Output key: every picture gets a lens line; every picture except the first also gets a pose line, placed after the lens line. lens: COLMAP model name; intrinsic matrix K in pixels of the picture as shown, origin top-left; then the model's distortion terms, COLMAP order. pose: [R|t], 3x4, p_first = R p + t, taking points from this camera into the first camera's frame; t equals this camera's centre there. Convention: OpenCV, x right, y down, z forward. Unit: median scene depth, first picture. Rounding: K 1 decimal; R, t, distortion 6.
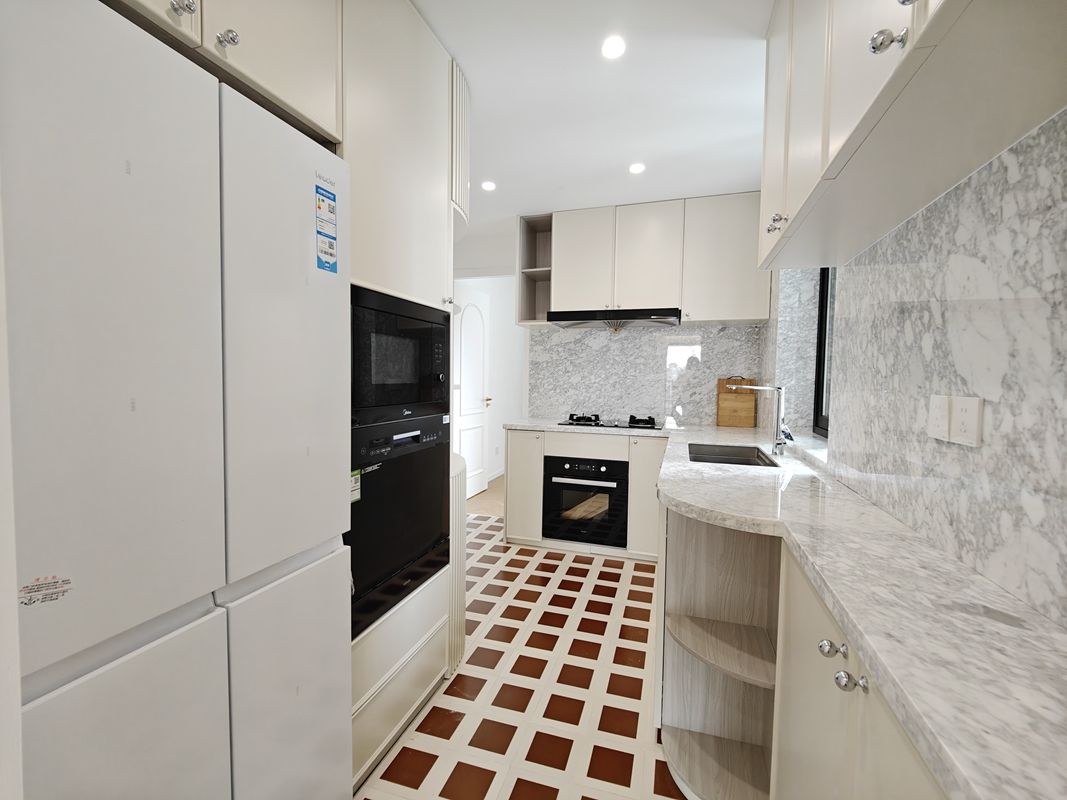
lens RADIAL K [[463.3, 0, 533.5], [0, 463.3, 400.0], [0, 0, 1]] dist [0.011224, -0.000321]
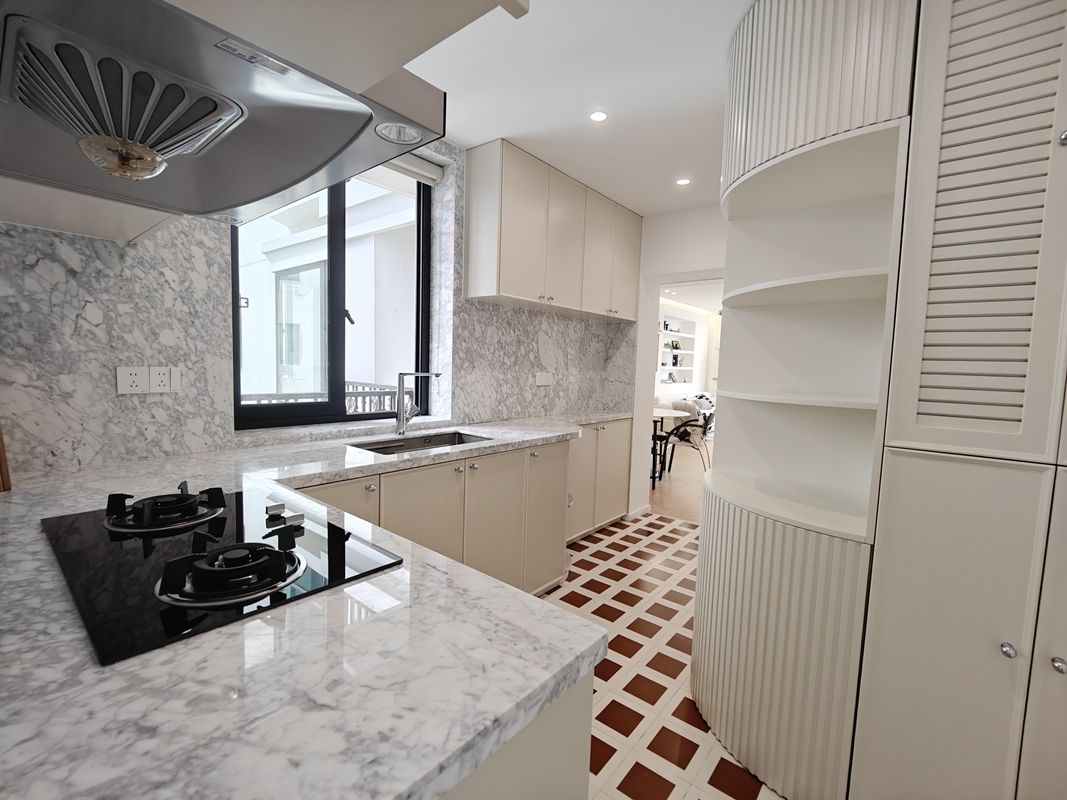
lens RADIAL K [[463.3, 0, 533.5], [0, 463.3, 400.0], [0, 0, 1]] dist [0.011224, -0.000321]
pose [[-0.921803, -0.073774, 0.380573, -0.296495], [-0.025954, 0.991267, 0.129294, -0.192936], [-0.386788, 0.109307, -0.915668, 3.252580]]
